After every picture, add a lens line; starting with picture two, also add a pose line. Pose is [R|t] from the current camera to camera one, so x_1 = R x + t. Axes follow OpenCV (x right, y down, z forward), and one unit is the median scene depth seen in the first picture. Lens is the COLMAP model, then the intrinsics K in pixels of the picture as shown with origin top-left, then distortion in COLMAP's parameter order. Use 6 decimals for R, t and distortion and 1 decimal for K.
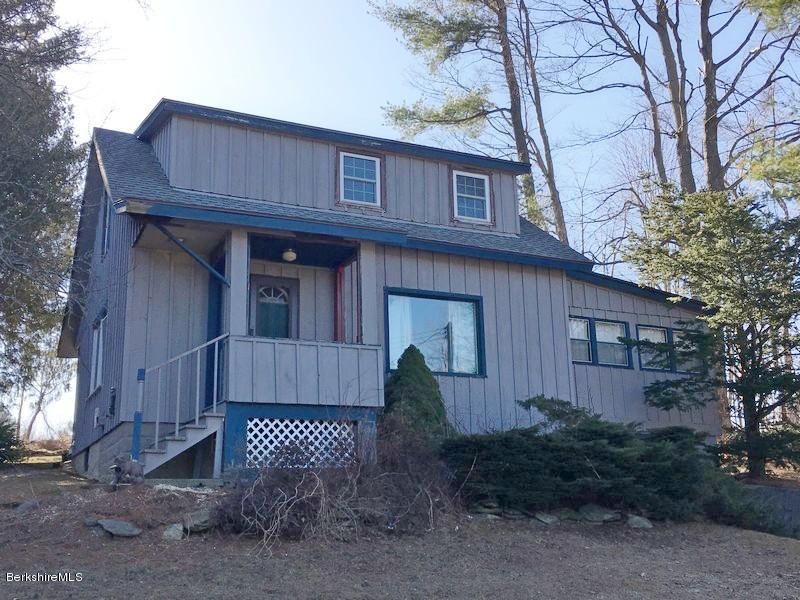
lens RADIAL K [[851.8, 0, 396.0], [0, 851.8, 300.9], [0, 0, 1]] dist [0.057317, 0.000000]
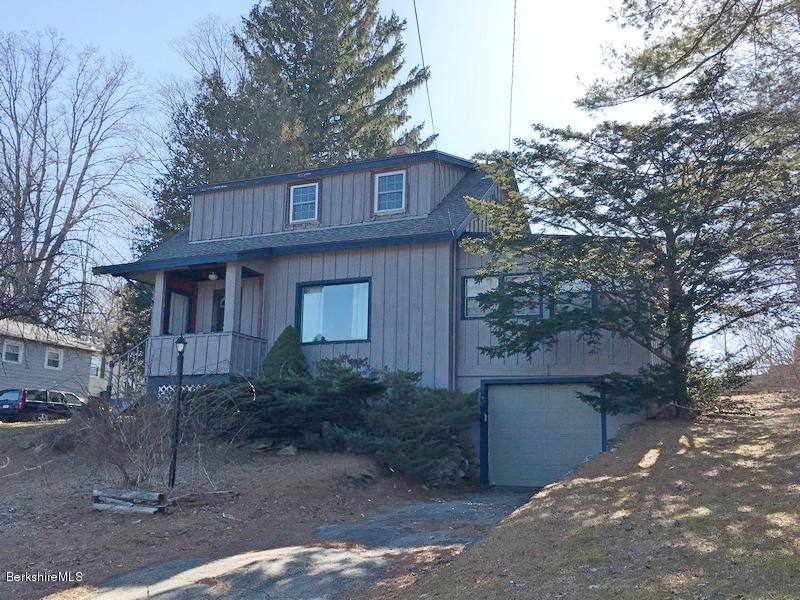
lens RADIAL K [[851.8, 0, 398.3], [0, 851.8, 303.6], [0, 0, 1]] dist [0.057317, 0.000000]
pose [[0.643098, -0.109984, -0.757845, 1.090765], [0.154383, 0.987934, -0.012369, 0.056428], [0.750061, -0.109044, 0.652317, 0.218607]]
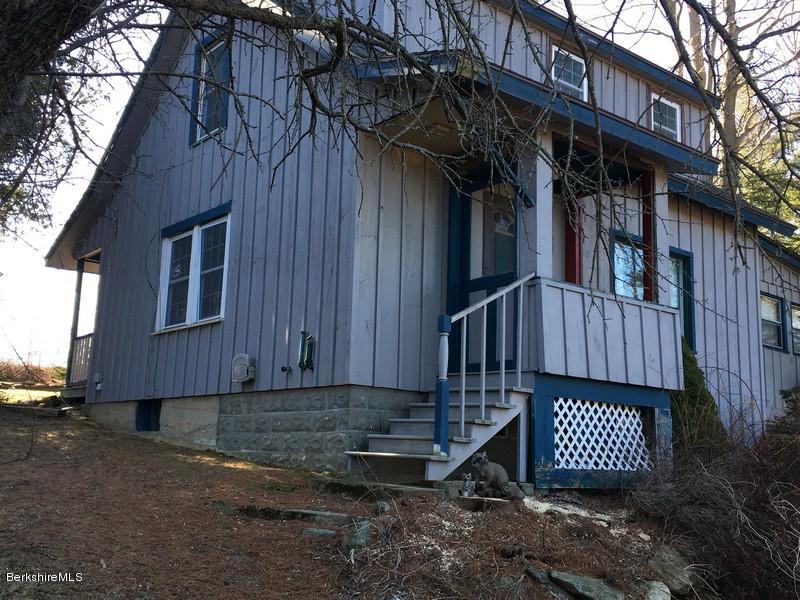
lens RADIAL K [[851.8, 0, 400.7], [0, 851.8, 295.6], [0, 0, 1]] dist [0.057317, 0.000000]
pose [[0.965445, 0.100827, 0.240310, -0.366362], [-0.116145, 0.991952, 0.050421, 0.026497], [-0.233293, -0.076590, 0.969386, 0.277737]]
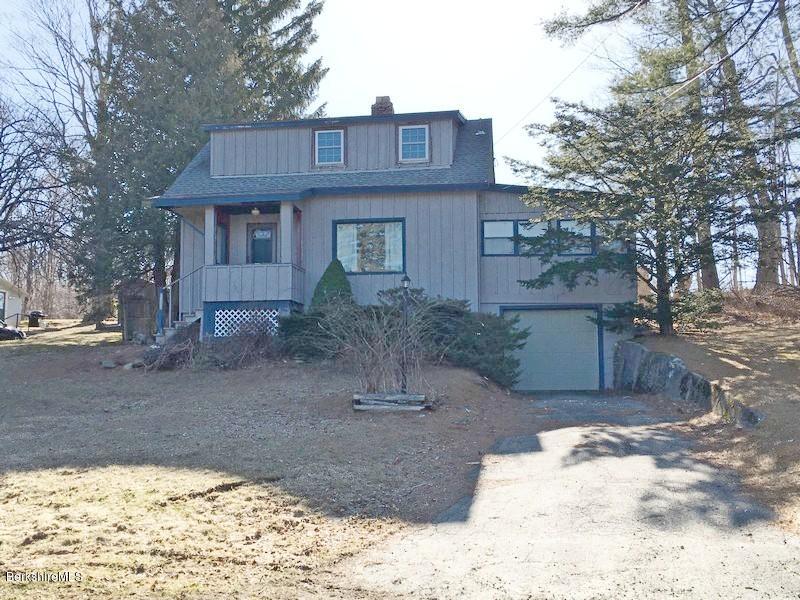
lens RADIAL K [[851.8, 0, 399.5], [0, 851.8, 299.3], [0, 0, 1]] dist [0.057317, 0.000000]
pose [[0.832361, -0.038784, -0.552875, 0.912624], [0.124115, 0.985258, 0.117741, -0.040883], [0.540157, -0.166623, 0.824904, -0.232896]]
